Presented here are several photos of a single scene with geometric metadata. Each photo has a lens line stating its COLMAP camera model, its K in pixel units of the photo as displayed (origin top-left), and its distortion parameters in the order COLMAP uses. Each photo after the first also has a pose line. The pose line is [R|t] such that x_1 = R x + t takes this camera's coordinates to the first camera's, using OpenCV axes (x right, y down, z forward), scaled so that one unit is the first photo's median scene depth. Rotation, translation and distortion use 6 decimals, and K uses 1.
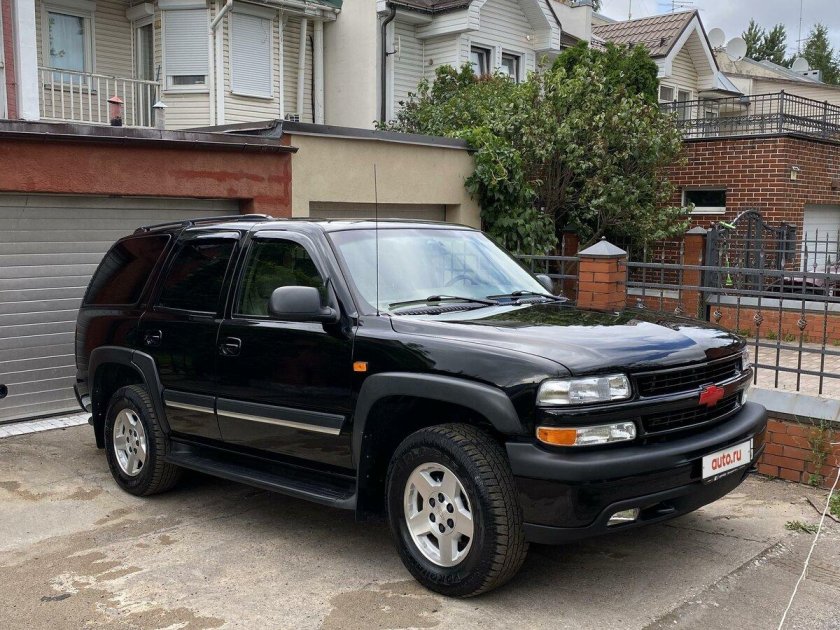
lens RADIAL K [[887.0, 0, 420.0], [0, 887.0, 315.0], [0, 0, 1]] dist [0.080153, -0.031059]
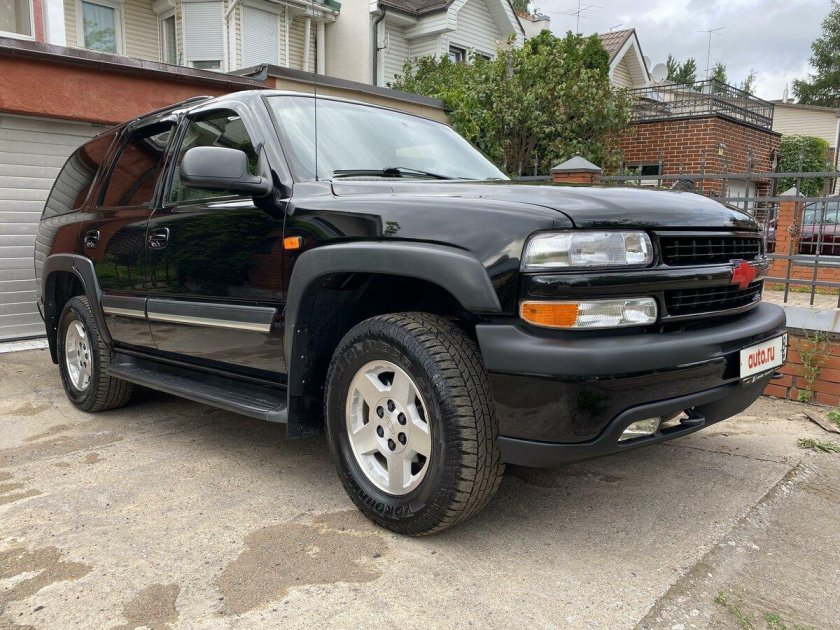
lens RADIAL K [[639.0, 0, 420.0], [0, 639.0, 315.0], [0, 0, 1]] dist [0.049969, 0.001779]
pose [[0.999955, 0.005054, 0.008026, 0.038463], [-0.005293, 0.999535, 0.030017, 0.096331], [-0.007871, -0.030059, 0.999517, 0.393290]]
